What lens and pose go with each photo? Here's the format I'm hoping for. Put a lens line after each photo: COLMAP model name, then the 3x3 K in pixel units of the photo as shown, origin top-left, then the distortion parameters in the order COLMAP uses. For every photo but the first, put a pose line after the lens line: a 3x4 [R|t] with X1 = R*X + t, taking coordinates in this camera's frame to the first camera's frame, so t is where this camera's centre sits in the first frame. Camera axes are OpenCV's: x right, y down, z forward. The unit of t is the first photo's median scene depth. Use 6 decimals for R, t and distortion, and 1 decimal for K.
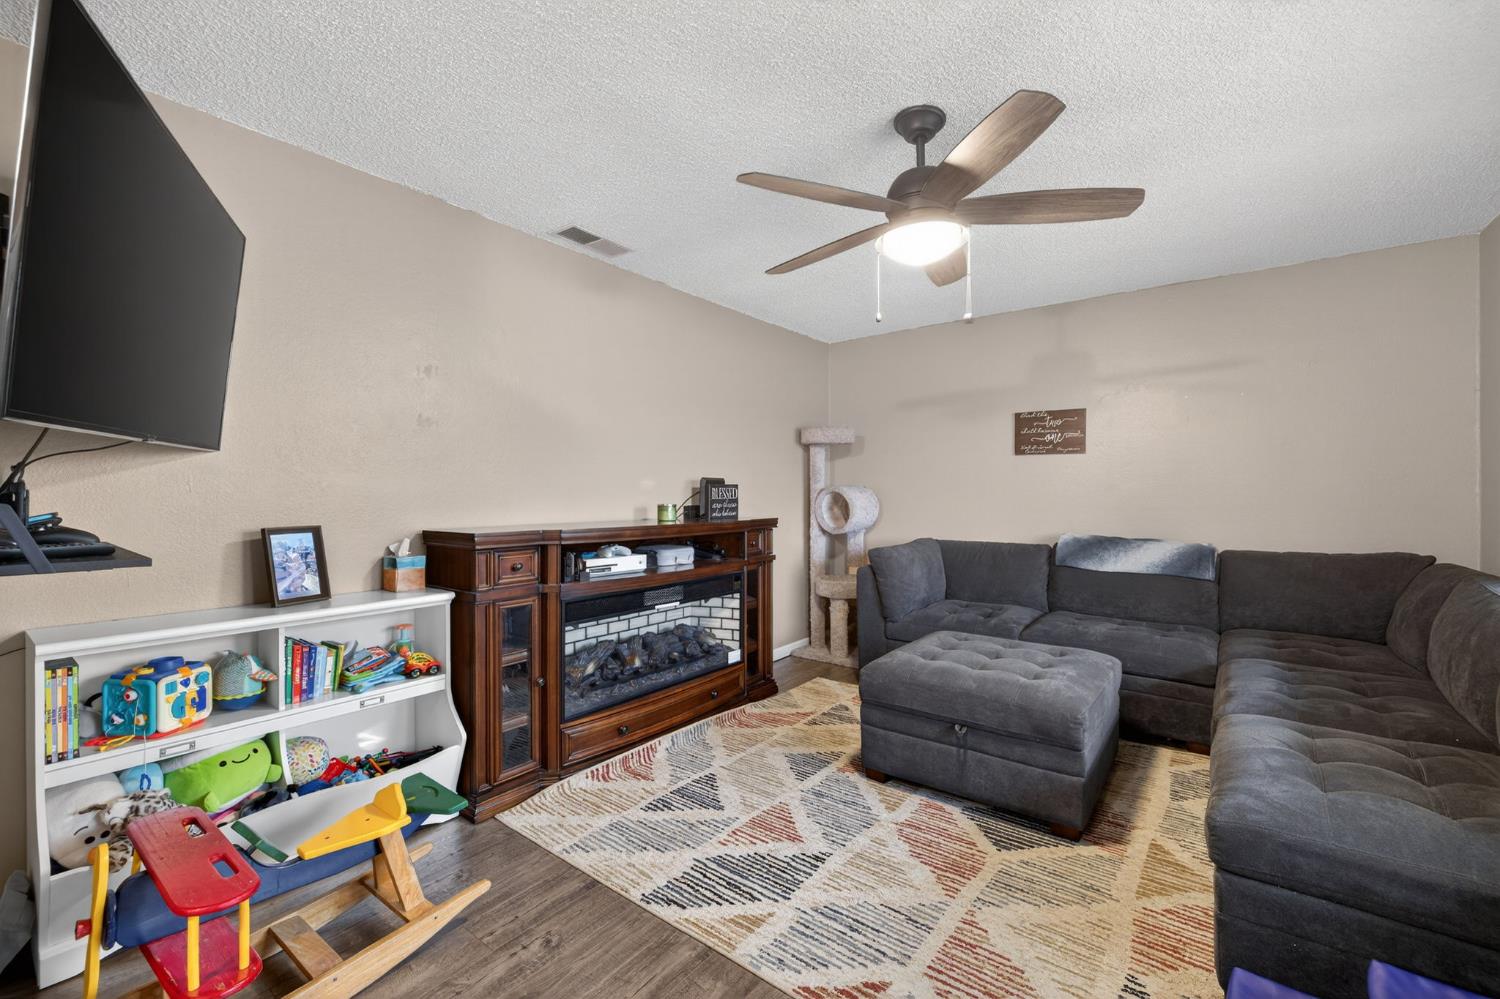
lens RADIAL K [[639.8, 0, 758.1], [0, 639.8, 499.6], [0, 0, 1]] dist [-0.000014, 0.000167]
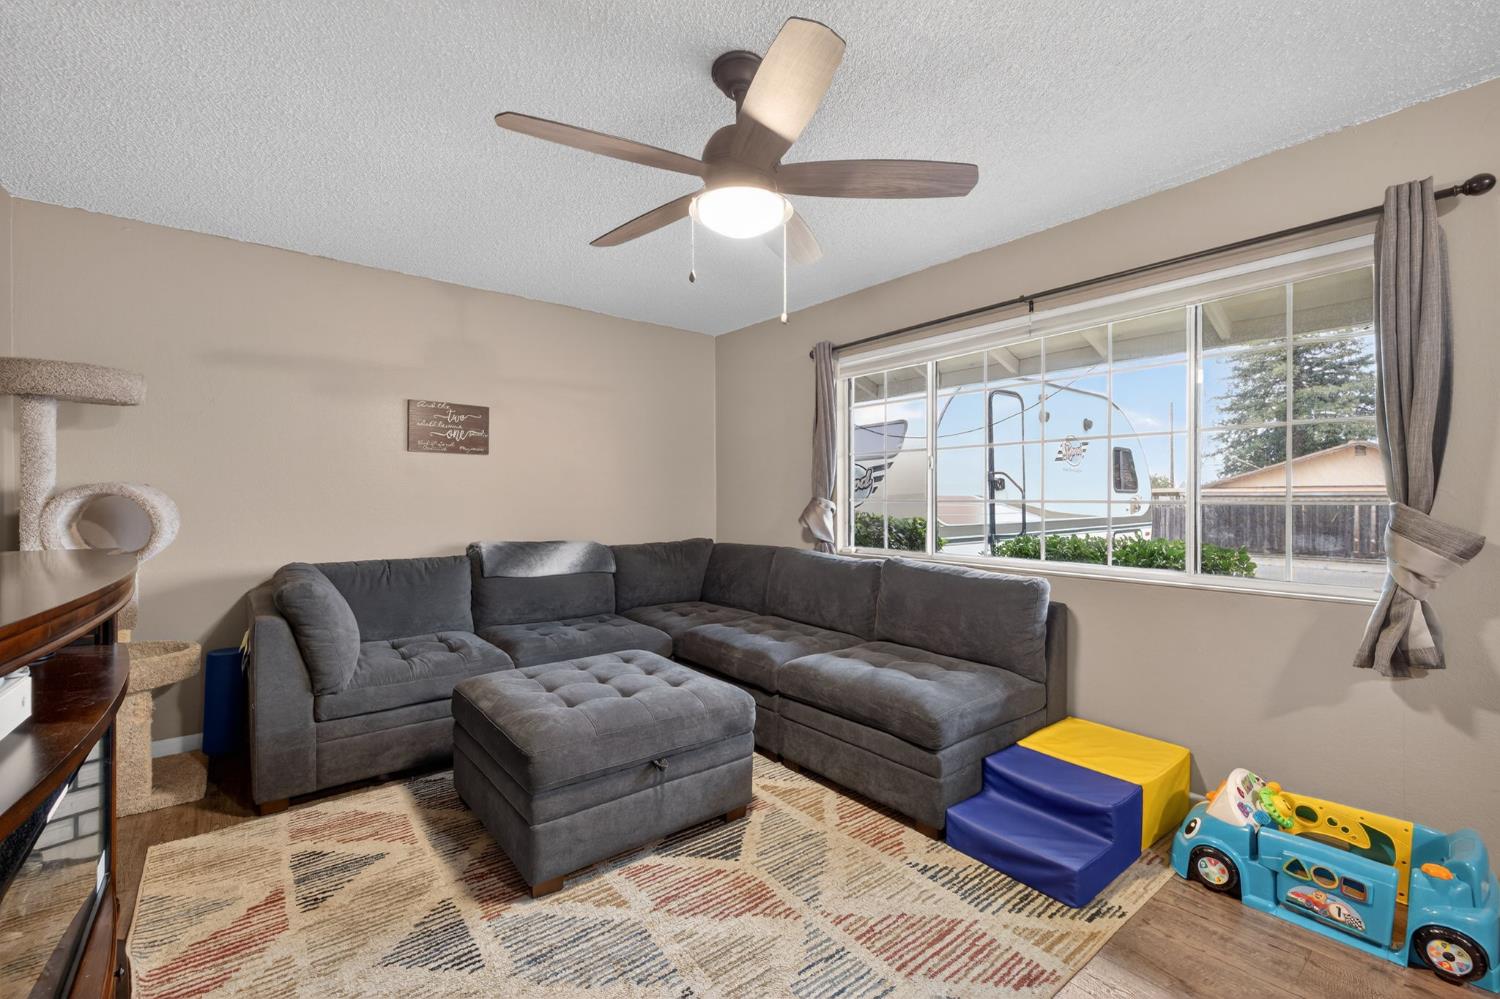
lens RADIAL K [[639.8, 0, 758.1], [0, 639.8, 499.6], [0, 0, 1]] dist [-0.000014, 0.000167]
pose [[0.228520, 0.002883, 0.973535, -0.399395], [0.010492, 0.999930, -0.005424, 0.002572], [-0.973483, 0.011454, 0.228474, 0.520033]]
